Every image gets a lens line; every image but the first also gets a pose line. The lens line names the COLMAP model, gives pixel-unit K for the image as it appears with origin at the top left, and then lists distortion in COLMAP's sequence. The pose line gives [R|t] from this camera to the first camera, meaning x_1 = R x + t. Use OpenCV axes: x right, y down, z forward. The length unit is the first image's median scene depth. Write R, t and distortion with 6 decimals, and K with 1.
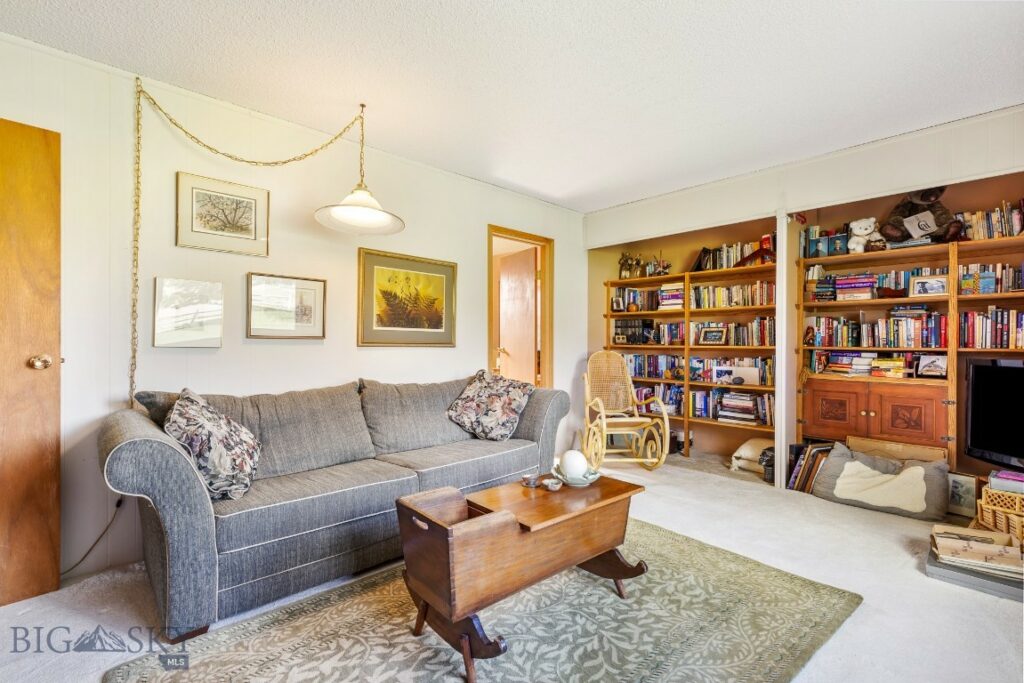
lens RADIAL K [[457.4, 0, 512.5], [0, 457.4, 342.5], [0, 0, 1]] dist [0.005130, -0.000294]
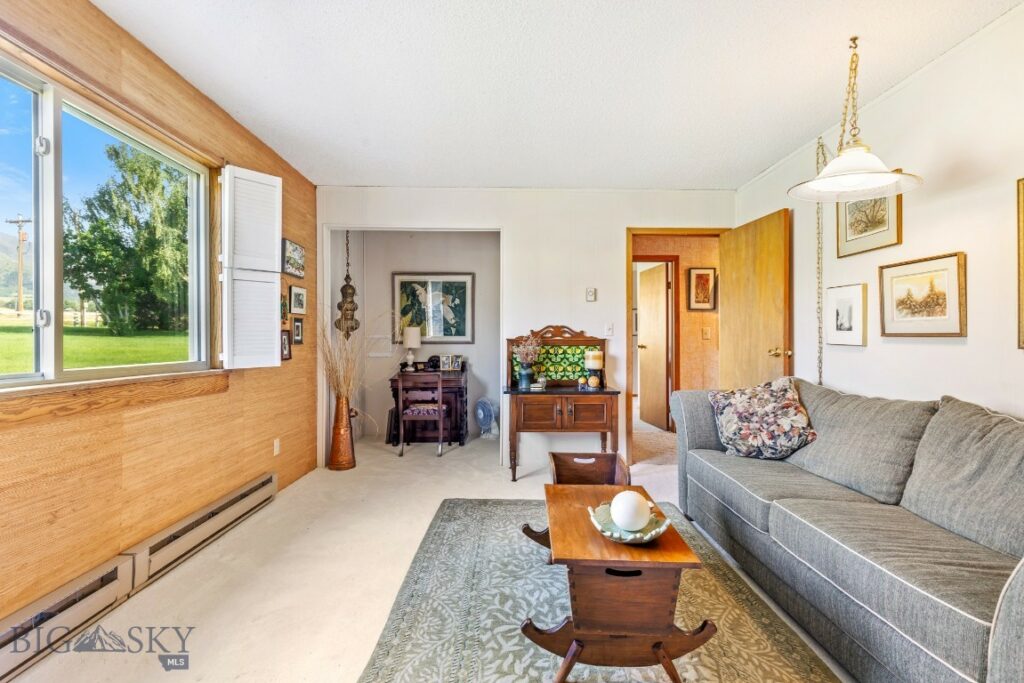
lens RADIAL K [[457.4, 0, 512.0], [0, 457.4, 339.6], [0, 0, 1]] dist [0.005130, -0.000294]
pose [[-0.671217, -0.003952, -0.741251, 0.654467], [-0.004206, 0.999990, -0.001522, 0.000981], [0.741249, 0.002096, -0.671227, 1.113783]]
